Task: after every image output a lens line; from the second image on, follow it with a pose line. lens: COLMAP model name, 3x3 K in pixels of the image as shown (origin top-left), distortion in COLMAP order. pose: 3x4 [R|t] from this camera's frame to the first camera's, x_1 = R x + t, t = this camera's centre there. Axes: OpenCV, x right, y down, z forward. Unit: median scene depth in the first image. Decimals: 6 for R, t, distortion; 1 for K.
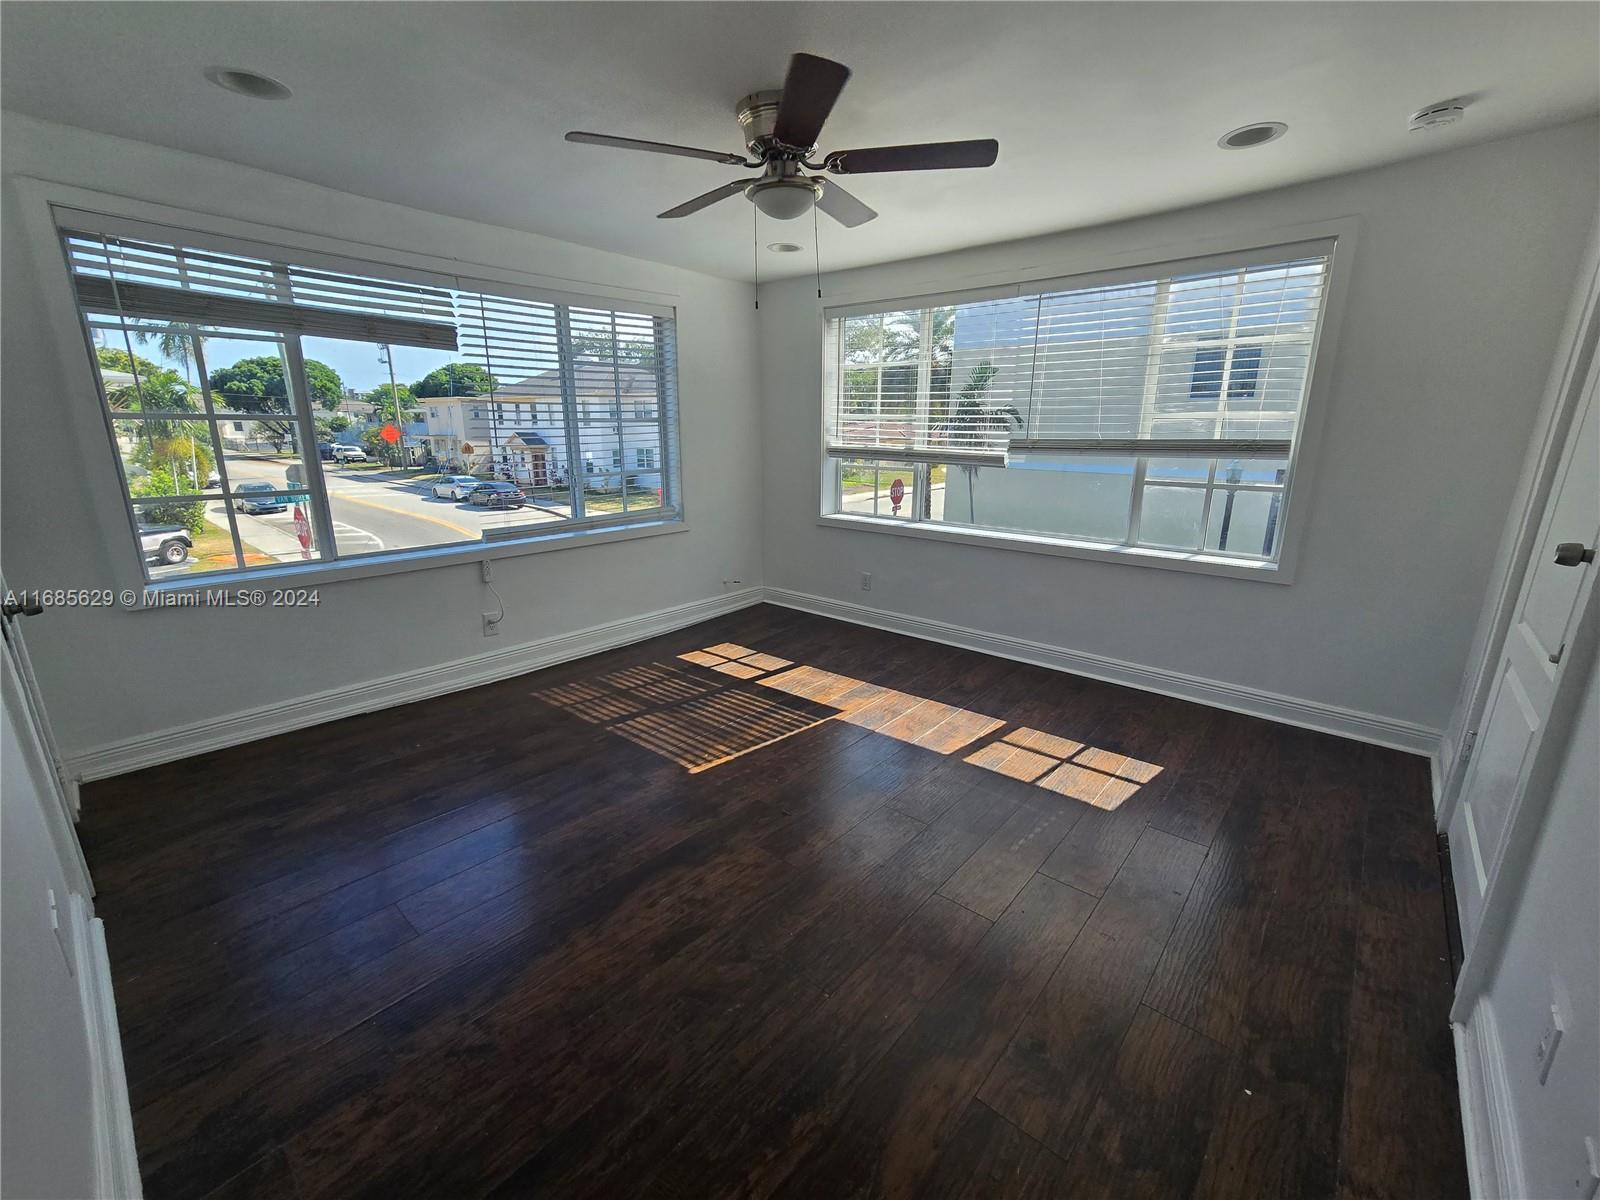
lens RADIAL K [[656.2, 0, 797.0], [0, 656.2, 602.1], [0, 0, 1]] dist [-0.002636, 0.001150]
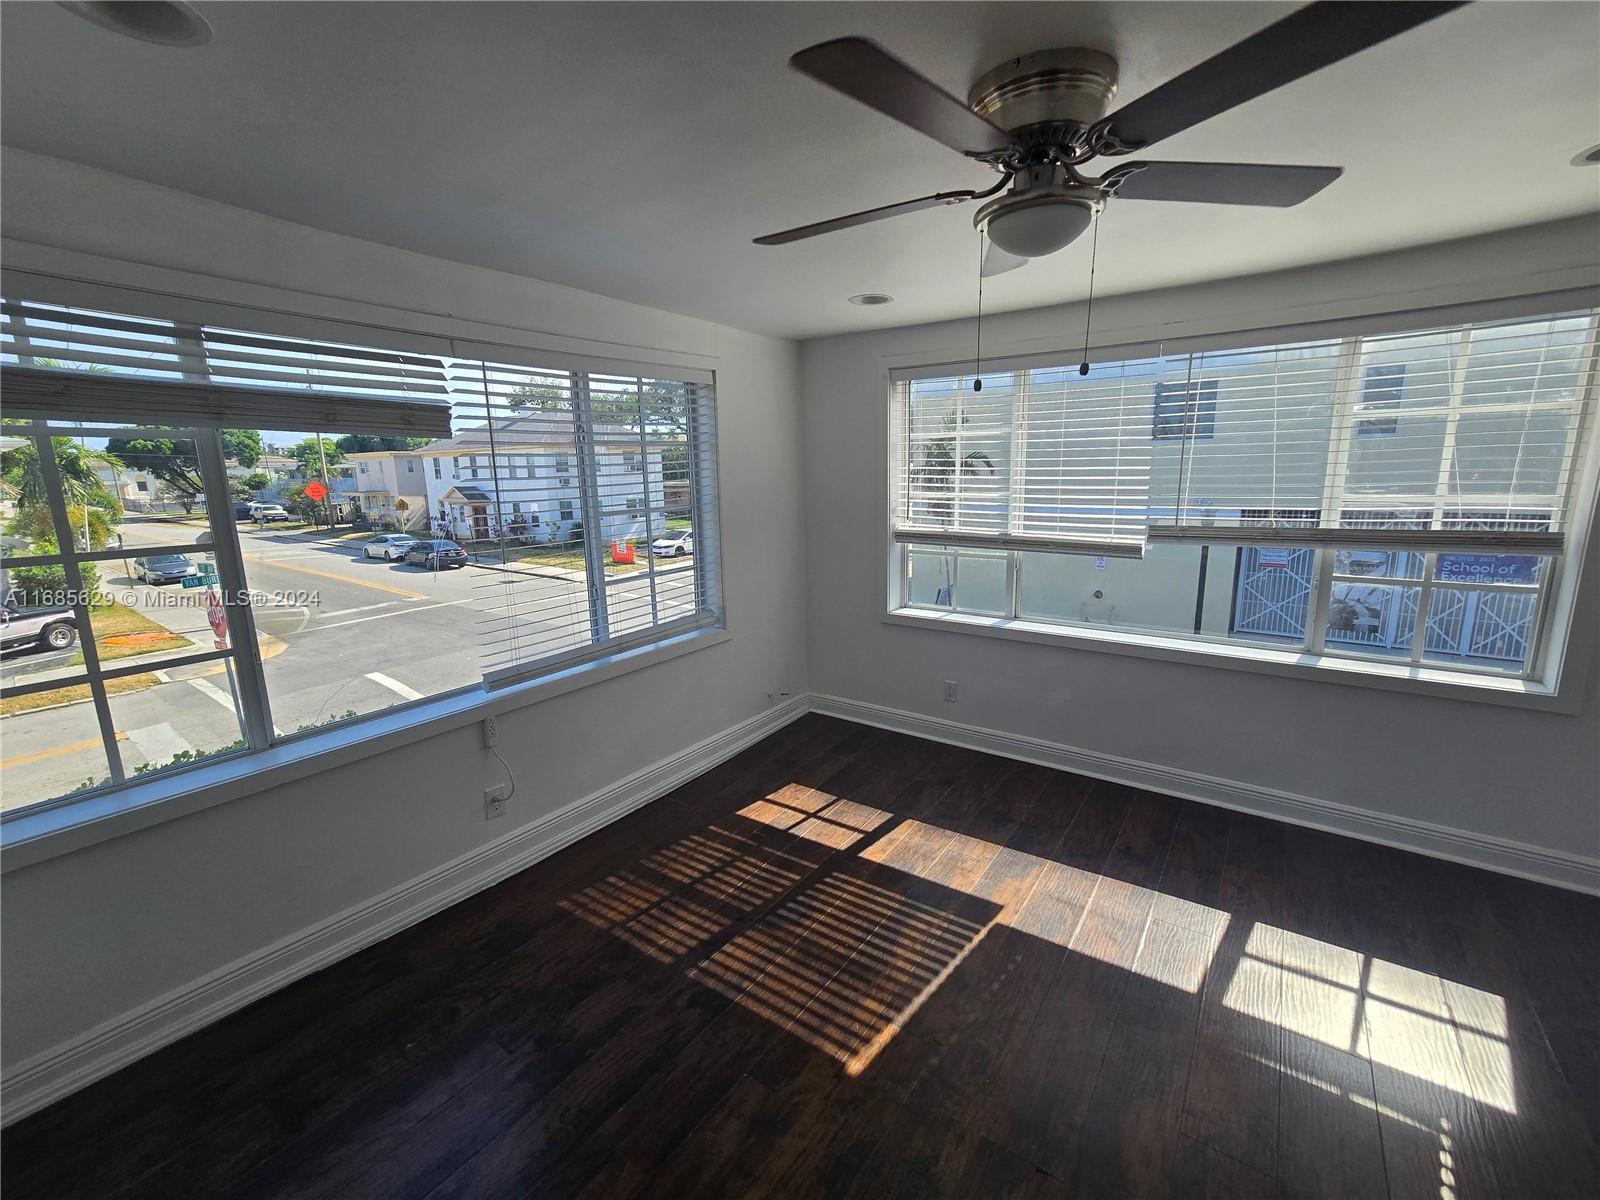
lens RADIAL K [[656.2, 0, 800.2], [0, 656.2, 597.5], [0, 0, 1]] dist [-0.002636, 0.001150]
pose [[0.995523, -0.041814, 0.084772, -0.218784], [0.047543, 0.996638, -0.066724, -0.152795], [-0.081697, 0.070456, 0.994164, 0.281812]]
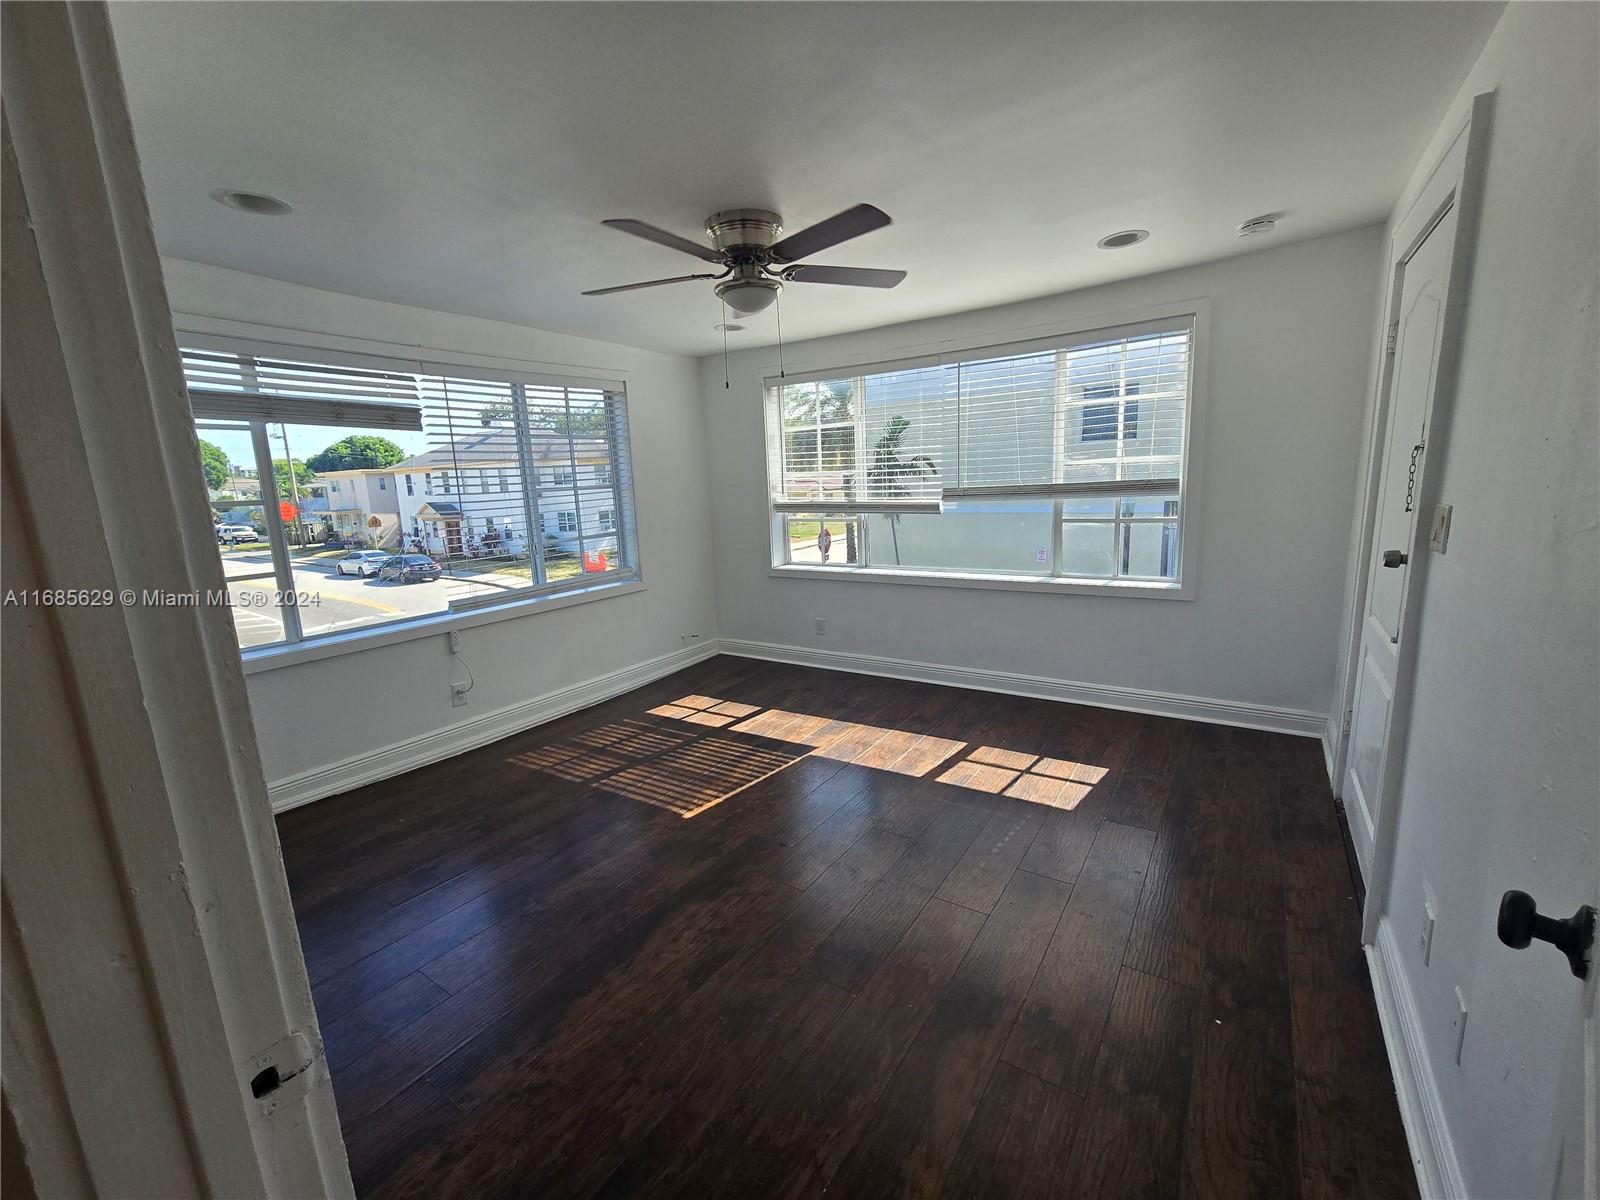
lens RADIAL K [[656.2, 0, 798.8], [0, 656.2, 601.7], [0, 0, 1]] dist [-0.002636, 0.001150]
pose [[0.991338, -0.067290, 0.112785, -0.067670], [0.076021, 0.994282, -0.074993, 0.008877], [-0.107093, 0.082918, 0.990785, -0.073123]]
